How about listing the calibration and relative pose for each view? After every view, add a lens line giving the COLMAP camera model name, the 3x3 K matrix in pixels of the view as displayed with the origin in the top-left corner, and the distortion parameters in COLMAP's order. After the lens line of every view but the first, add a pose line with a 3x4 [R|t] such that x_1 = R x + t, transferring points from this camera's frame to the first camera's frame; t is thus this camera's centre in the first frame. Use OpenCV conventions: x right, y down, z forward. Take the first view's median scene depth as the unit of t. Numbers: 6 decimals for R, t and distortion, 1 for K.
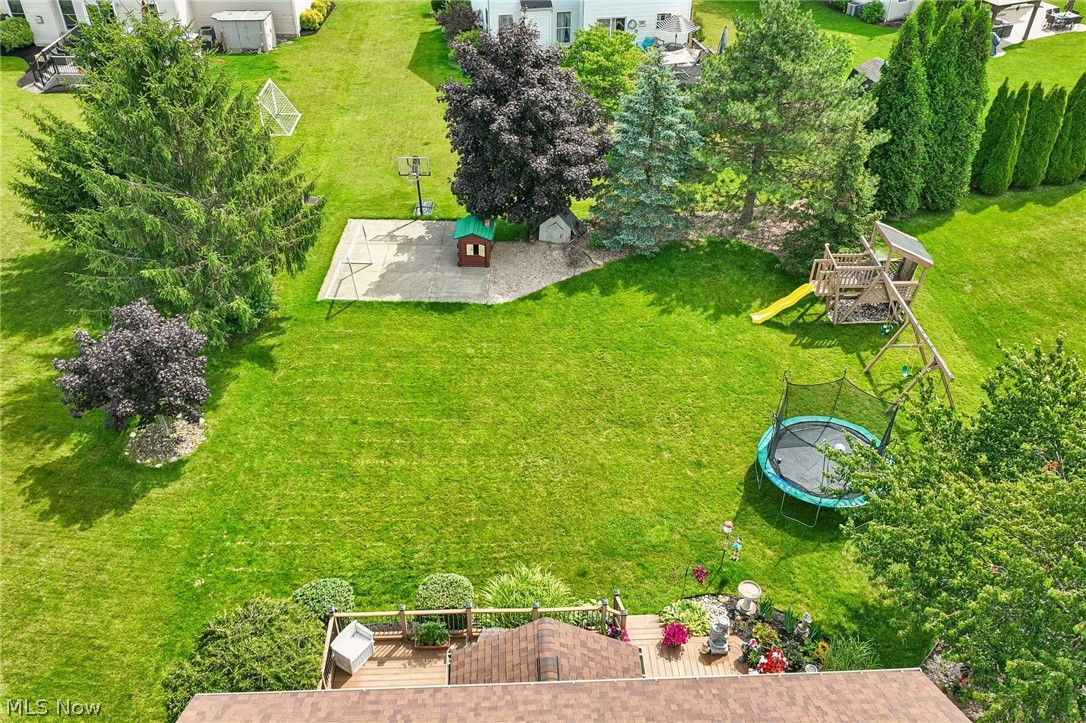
lens RADIAL K [[889.7, 0, 547.2], [0, 889.7, 357.2], [0, 0, 1]] dist [0.011136, -0.003922]
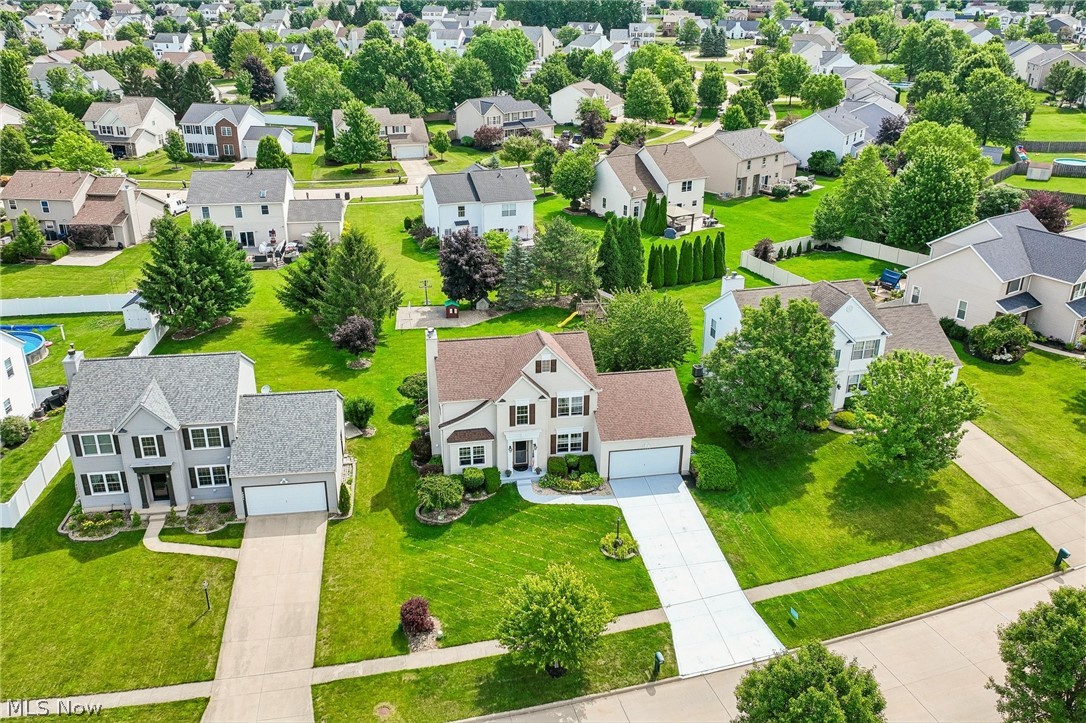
lens RADIAL K [[889.7, 0, 540.7], [0, 889.7, 365.2], [0, 0, 1]] dist [0.011136, -0.003922]
pose [[0.991325, -0.054452, 0.119624, -0.147935], [0.079912, 0.972302, -0.219643, 0.631926], [-0.104350, 0.227297, 0.968218, -1.527440]]
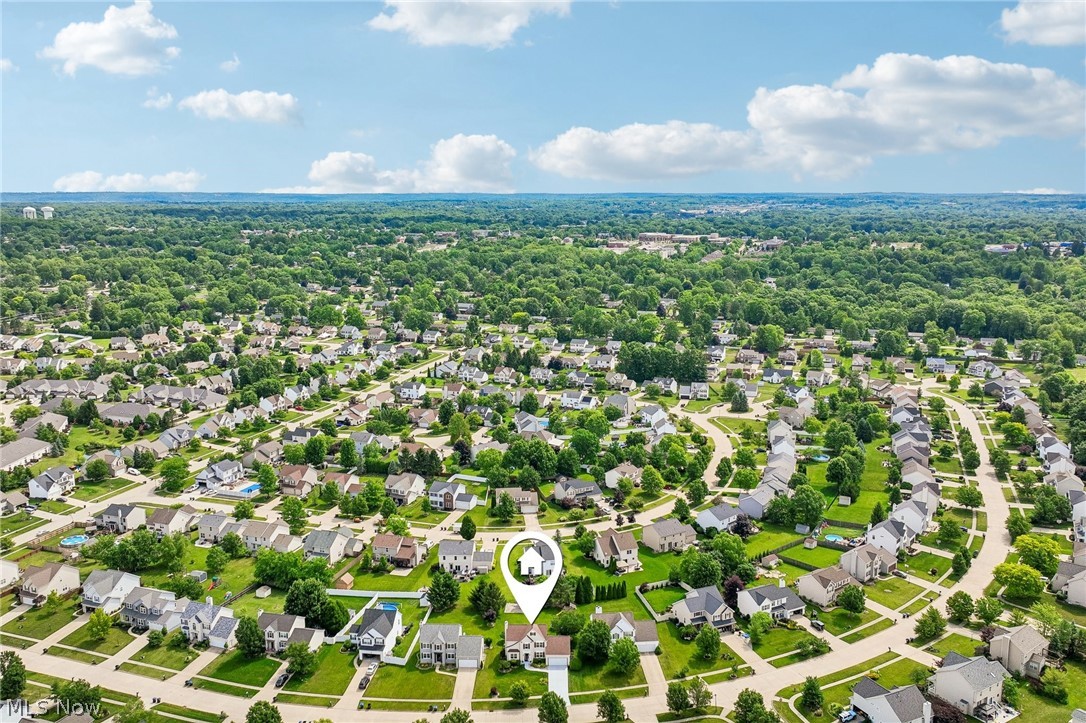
lens RADIAL K [[889.7, 0, 544.3], [0, 889.7, 359.9], [0, 0, 1]] dist [0.011136, -0.003922]
pose [[0.998189, -0.005751, -0.059880, 0.591980], [-0.021574, 0.894982, -0.445581, 1.440653], [0.056154, 0.446066, 0.893237, -7.057791]]
